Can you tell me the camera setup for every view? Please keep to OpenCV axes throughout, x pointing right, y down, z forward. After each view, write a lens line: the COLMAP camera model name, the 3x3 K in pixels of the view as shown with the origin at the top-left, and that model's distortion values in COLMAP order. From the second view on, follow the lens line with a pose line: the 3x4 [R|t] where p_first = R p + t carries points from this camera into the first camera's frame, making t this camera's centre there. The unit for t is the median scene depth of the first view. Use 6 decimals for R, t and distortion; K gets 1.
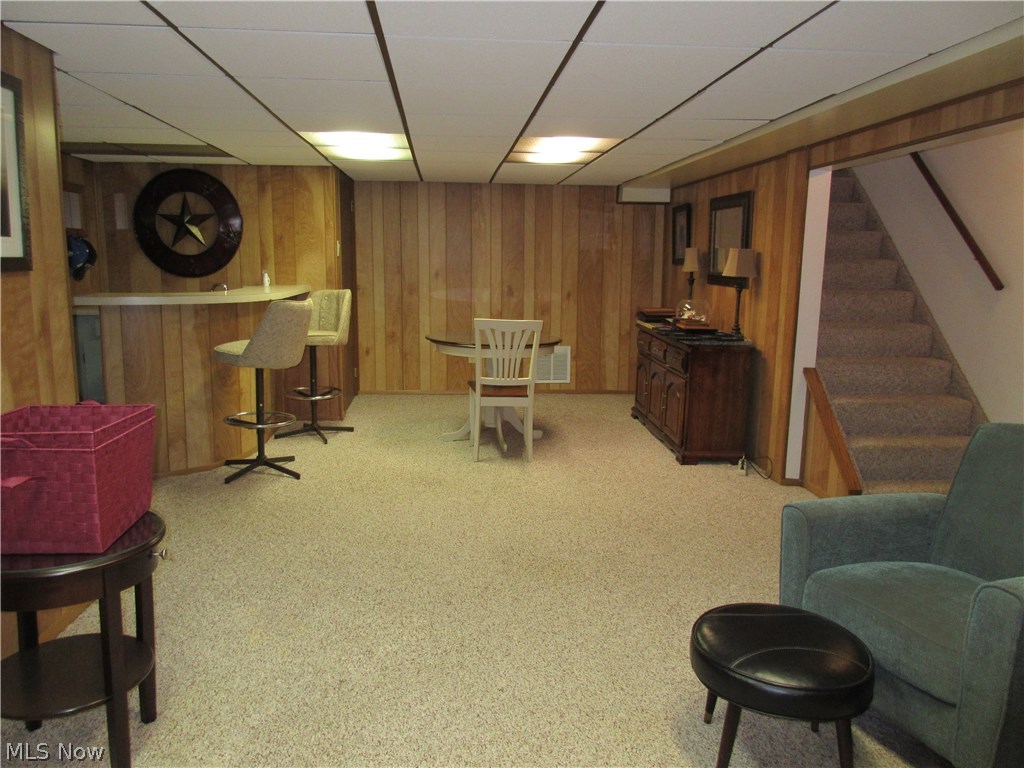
lens RADIAL K [[754.3, 0, 510.7], [0, 754.3, 381.9], [0, 0, 1]] dist [-0.018064, 0.012220]
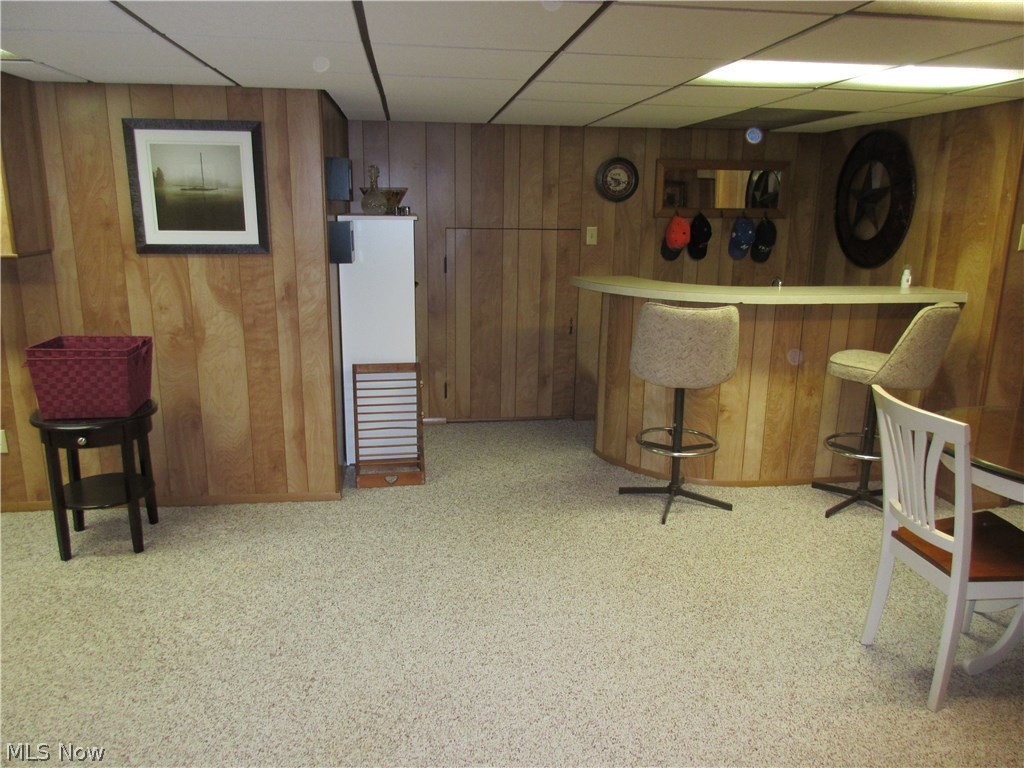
lens RADIAL K [[754.3, 0, 512.8], [0, 754.3, 381.1], [0, 0, 1]] dist [-0.018064, 0.012220]
pose [[0.050569, 0.211763, -0.976012, 0.370482], [-0.170442, 0.964756, 0.200490, -0.121688], [0.984069, 0.156215, 0.084880, 0.592065]]
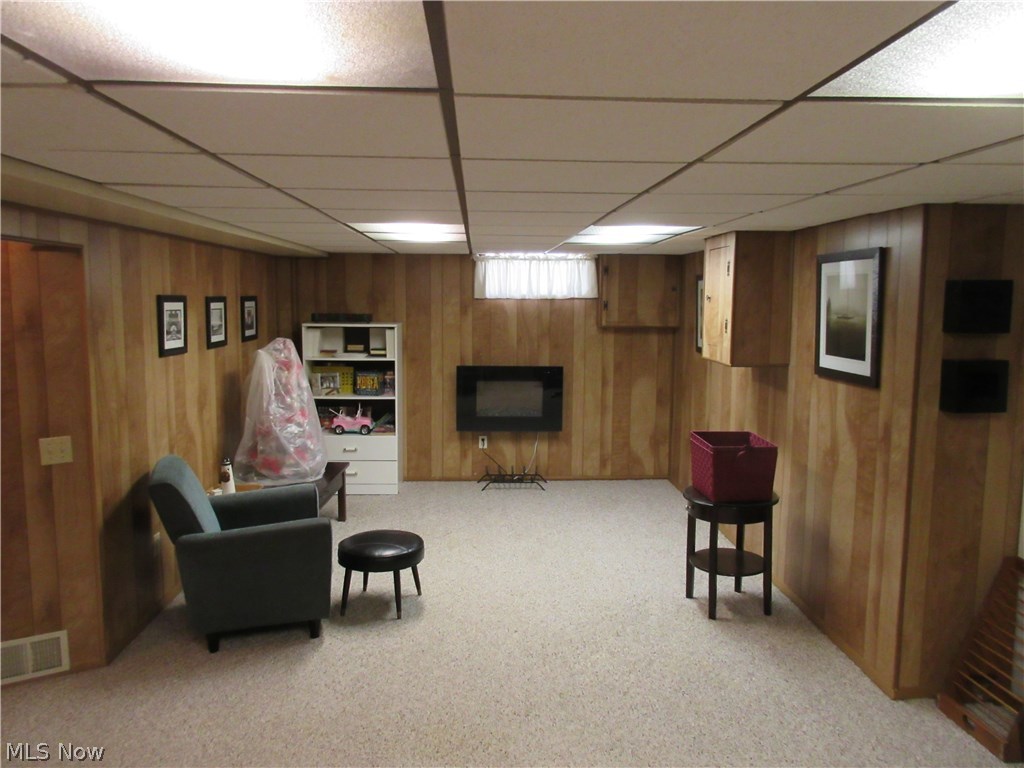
lens RADIAL K [[754.3, 0, 509.9], [0, 754.3, 383.2], [0, 0, 1]] dist [-0.018064, 0.012220]
pose [[-0.998506, -0.024449, 0.048869, -0.026811], [-0.010443, 0.963218, 0.268520, -0.216302], [-0.053637, 0.267608, -0.962034, 0.987221]]
